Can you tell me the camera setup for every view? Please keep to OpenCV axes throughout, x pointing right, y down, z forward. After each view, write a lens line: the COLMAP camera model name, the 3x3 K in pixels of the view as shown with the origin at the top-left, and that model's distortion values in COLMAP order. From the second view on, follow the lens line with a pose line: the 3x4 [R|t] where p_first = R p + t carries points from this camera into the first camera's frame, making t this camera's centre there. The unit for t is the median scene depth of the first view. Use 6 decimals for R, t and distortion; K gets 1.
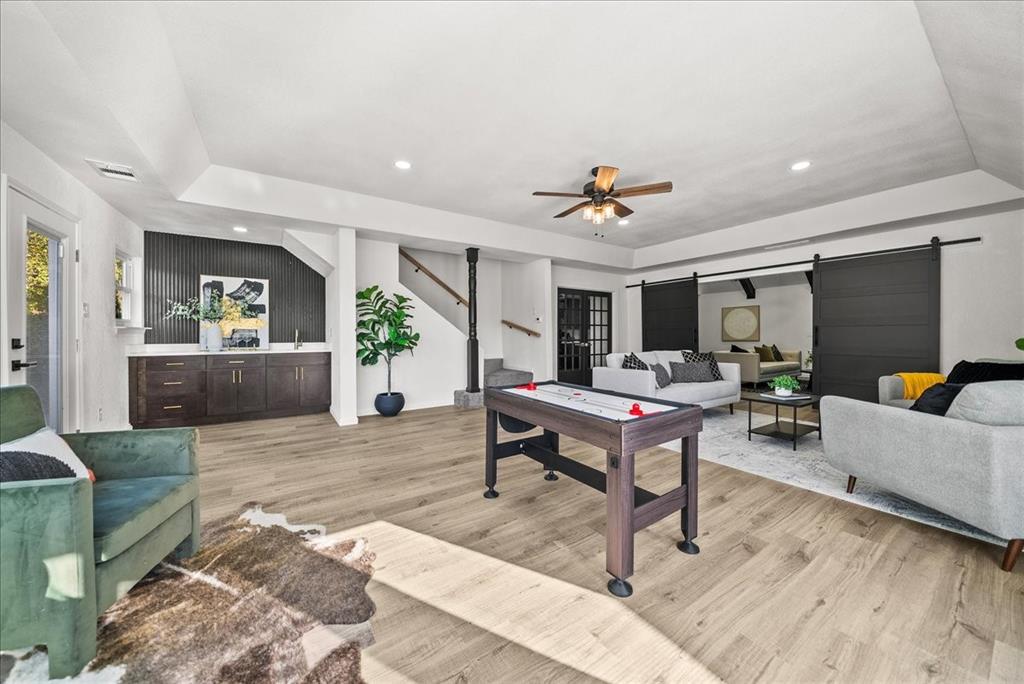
lens RADIAL K [[363.8, 0, 509.3], [0, 363.8, 339.0], [0, 0, 1]] dist [-0.000494, -0.000042]
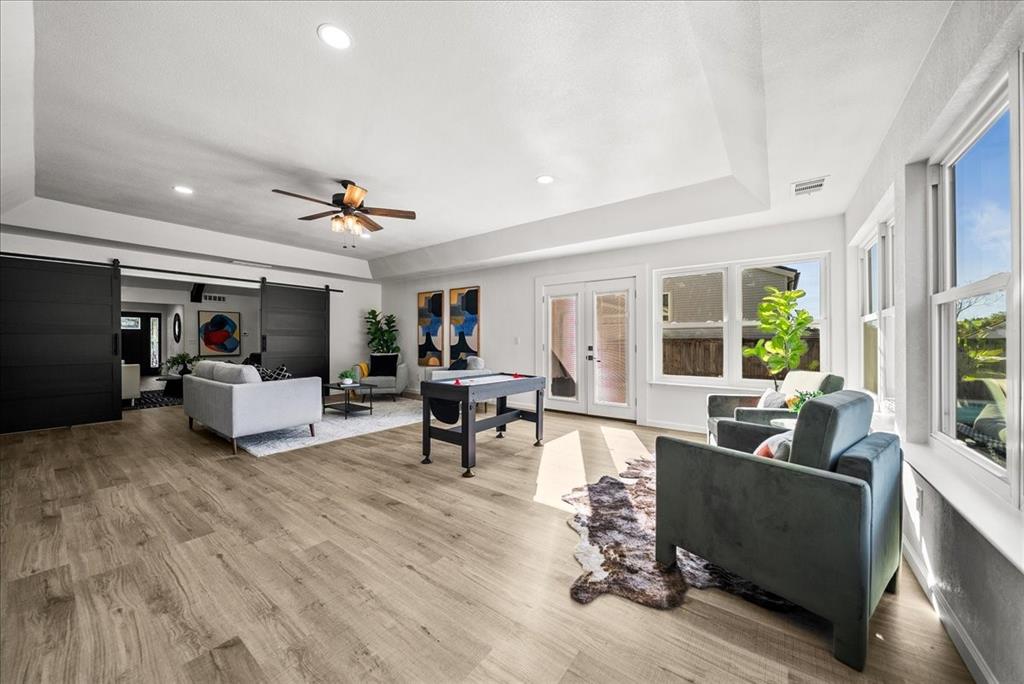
lens RADIAL K [[363.8, 0, 509.3], [0, 363.8, 339.0], [0, 0, 1]] dist [-0.000494, -0.000042]
pose [[-0.342536, 0.003525, 0.939498, -0.892126], [0.008554, 0.999963, -0.000633, -0.018891], [-0.939466, 0.007819, -0.342553, 0.921882]]
